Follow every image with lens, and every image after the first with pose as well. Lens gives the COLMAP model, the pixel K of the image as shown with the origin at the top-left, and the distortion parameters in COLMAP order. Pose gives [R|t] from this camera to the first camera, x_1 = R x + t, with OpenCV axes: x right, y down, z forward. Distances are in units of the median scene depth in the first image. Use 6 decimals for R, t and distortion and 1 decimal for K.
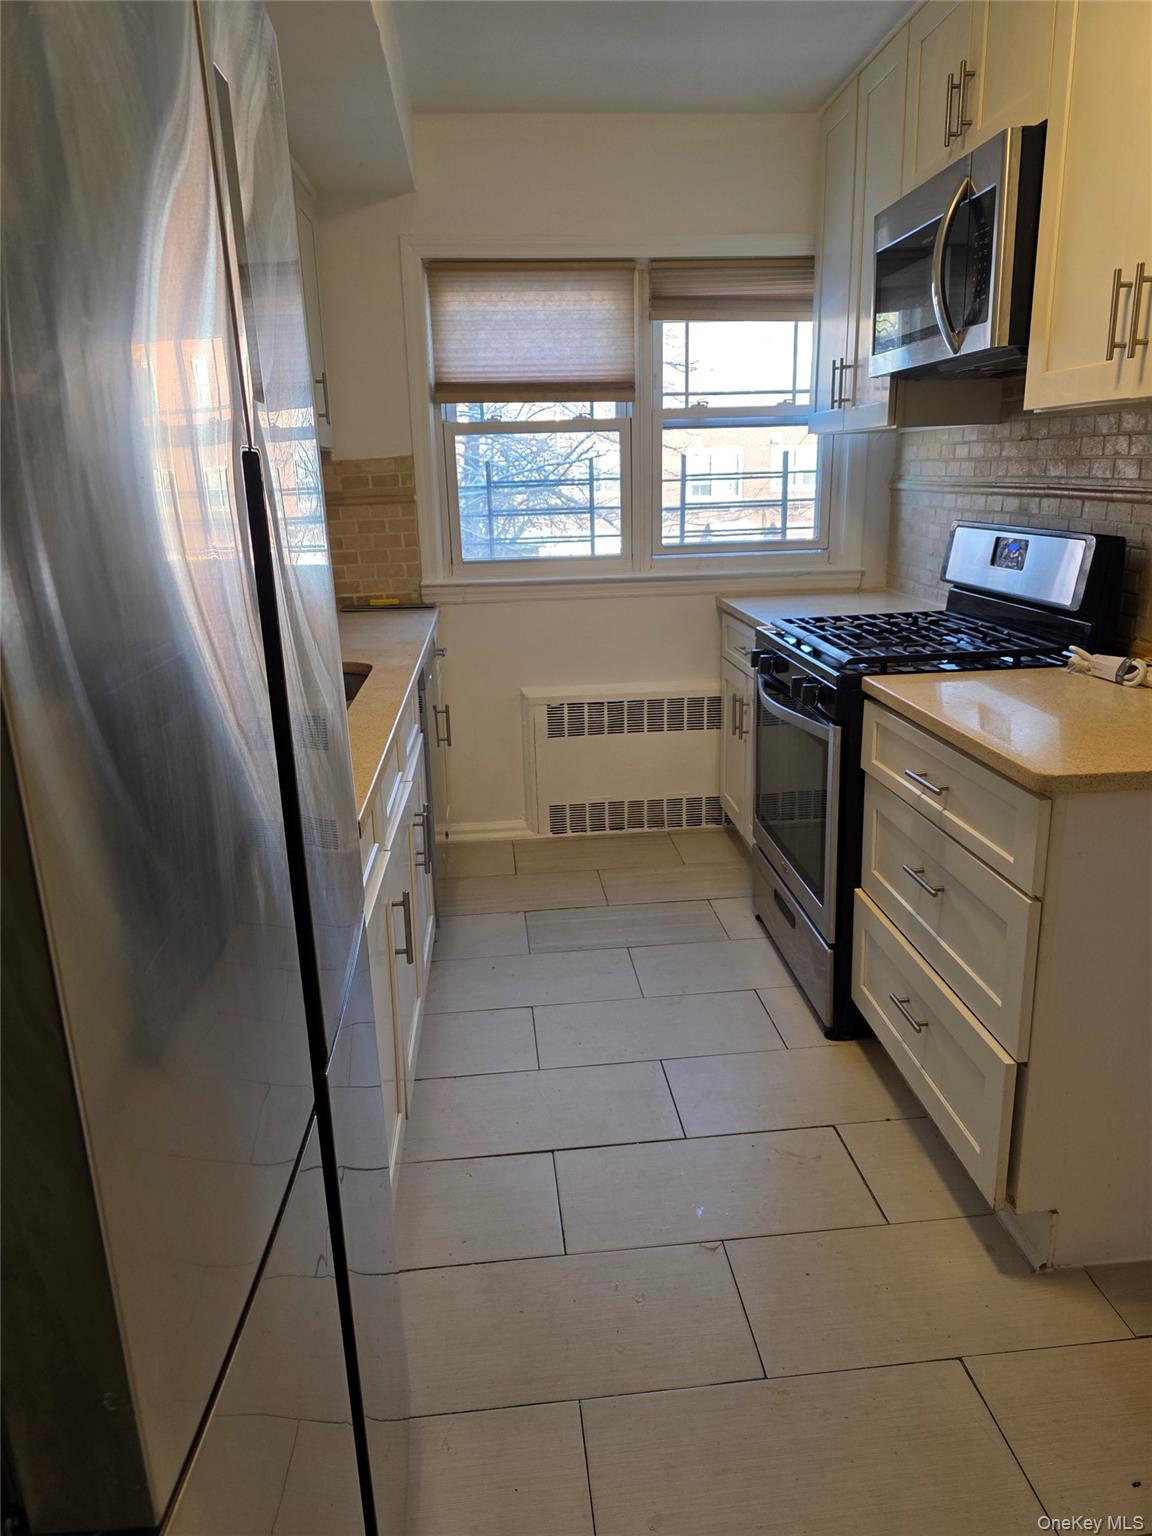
lens RADIAL K [[1031.9, 0, 581.4], [0, 1031.9, 773.7], [0, 0, 1]] dist [0.046026, -0.037900]
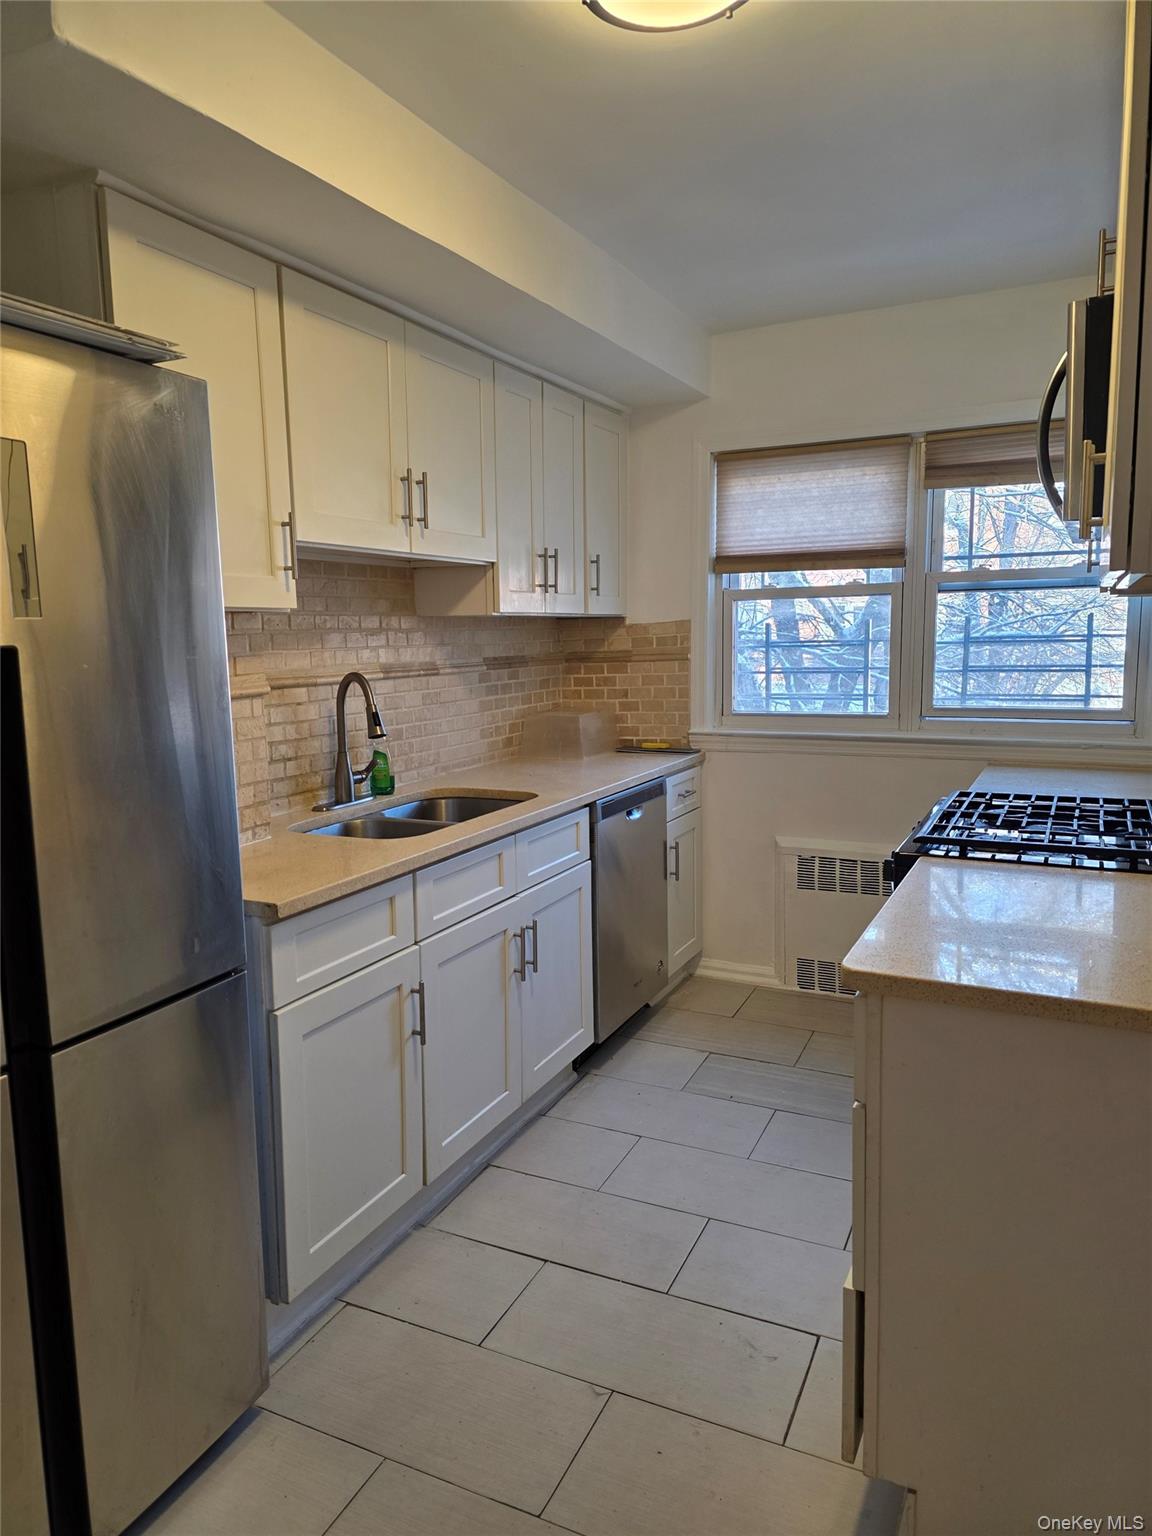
lens RADIAL K [[1031.9, 0, 570.4], [0, 1031.9, 769.9], [0, 0, 1]] dist [0.046026, -0.037900]
pose [[0.848252, 0.079806, -0.523544, 0.316732], [-0.150706, 0.984084, -0.094167, -0.022077], [0.507696, 0.158778, 0.846778, 0.016718]]
